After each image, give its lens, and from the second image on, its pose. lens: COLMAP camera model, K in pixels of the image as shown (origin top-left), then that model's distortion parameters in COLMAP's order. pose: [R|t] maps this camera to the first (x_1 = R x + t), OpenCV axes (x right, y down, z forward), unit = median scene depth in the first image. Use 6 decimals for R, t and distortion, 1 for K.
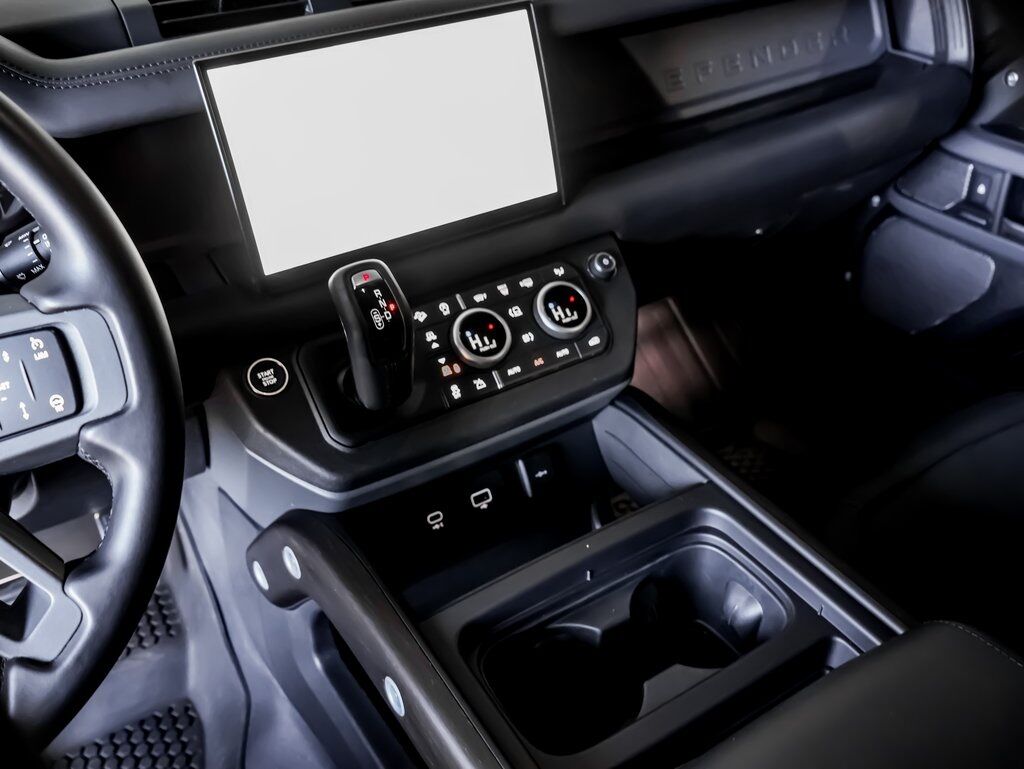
lens RADIAL K [[931.5, 0, 512.0], [0, 931.5, 384.5], [0, 0, 1]] dist [0.005795, -0.007998]
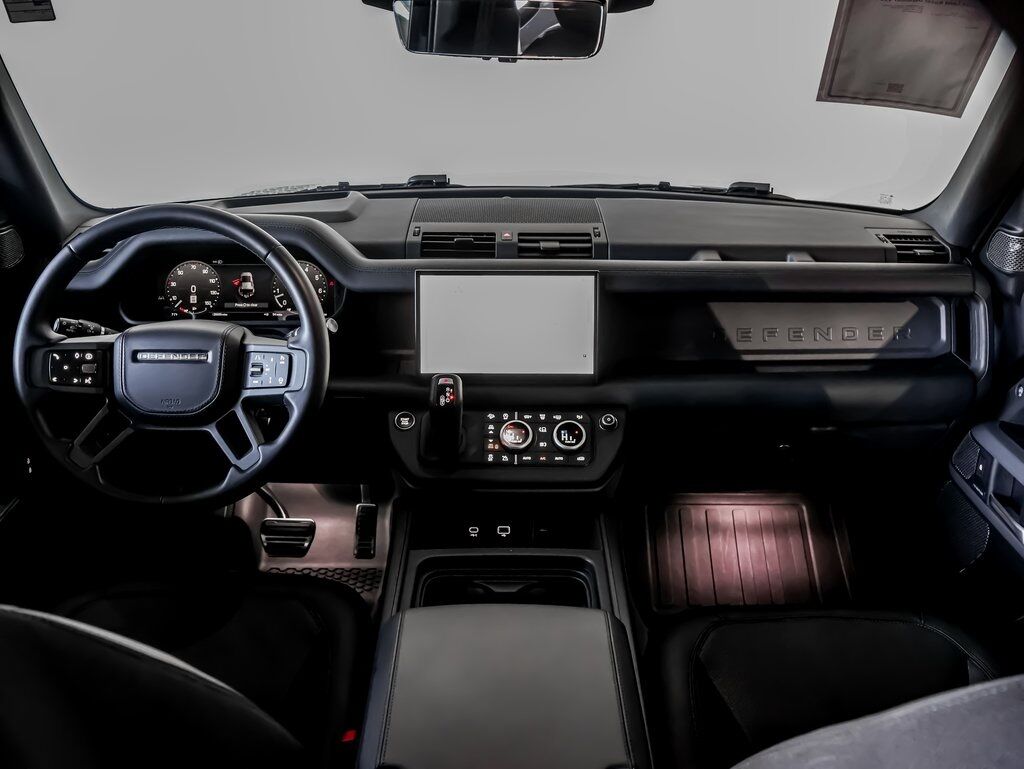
lens RADIAL K [[931.5, 0, 512.0], [0, 931.5, 384.5], [0, 0, 1]] dist [0.005795, -0.007998]
pose [[0.854154, 0.234636, -0.464077, 0.827245], [-0.326873, 0.936330, -0.128219, 0.097819], [0.404444, 0.261213, 0.876466, -0.672465]]
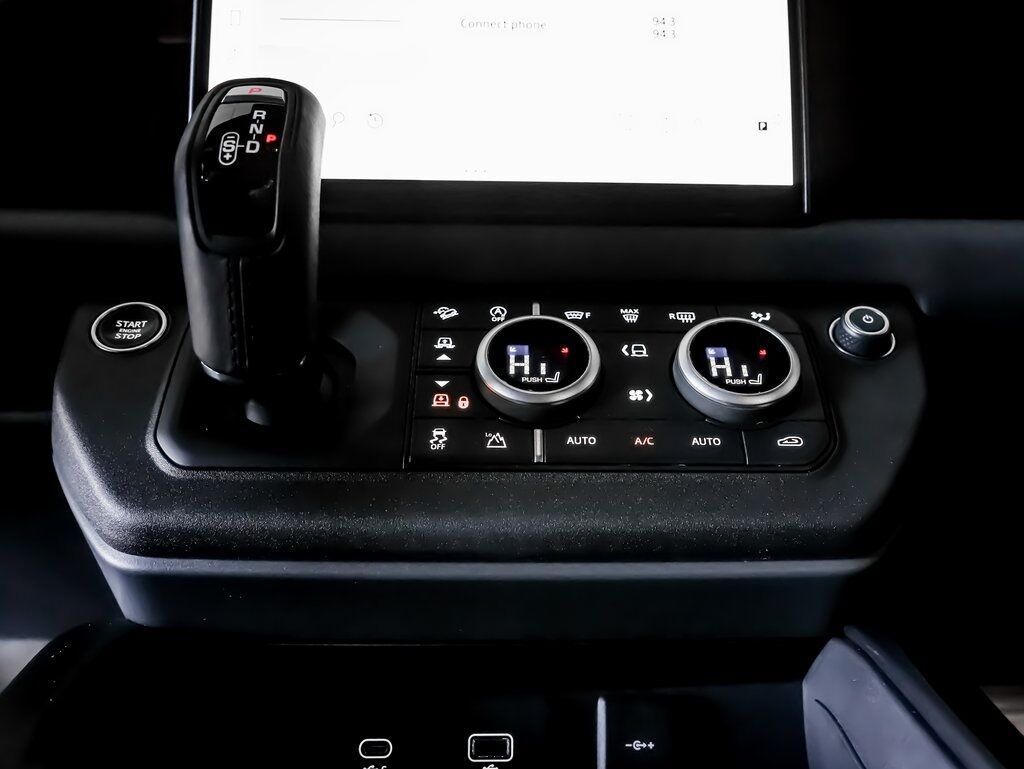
lens RADIAL K [[1017.6, 0, 546.6], [0, 1017.6, 384.7], [0, 0, 1]] dist [-0.005747, -0.005787]
pose [[0.874735, 0.116599, -0.470366, 0.233461], [-0.312785, 0.877213, -0.364230, 0.158517], [0.370142, 0.465728, 0.803799, 0.605215]]
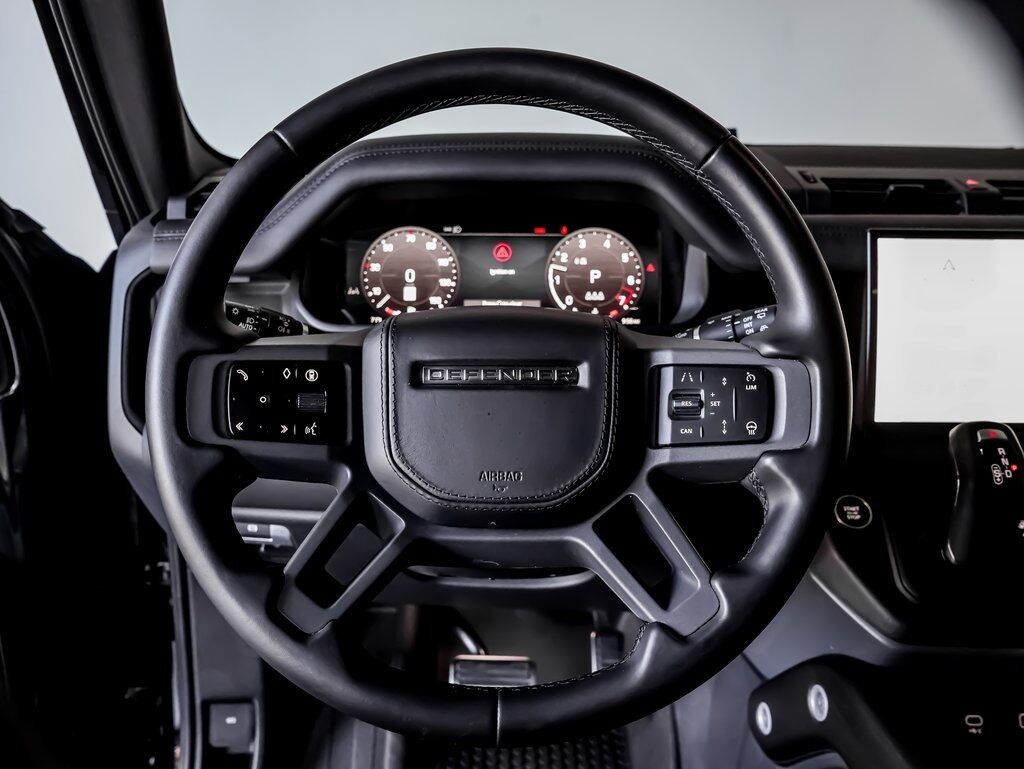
lens RADIAL K [[931.5, 0, 512.0], [0, 931.5, 384.5], [0, 0, 1]] dist [0.005795, -0.007998]
pose [[0.859259, 0.203870, -0.469160, -0.124126], [-0.327740, 0.923591, -0.198912, 0.189791], [0.392760, 0.324679, 0.860420, -0.105604]]
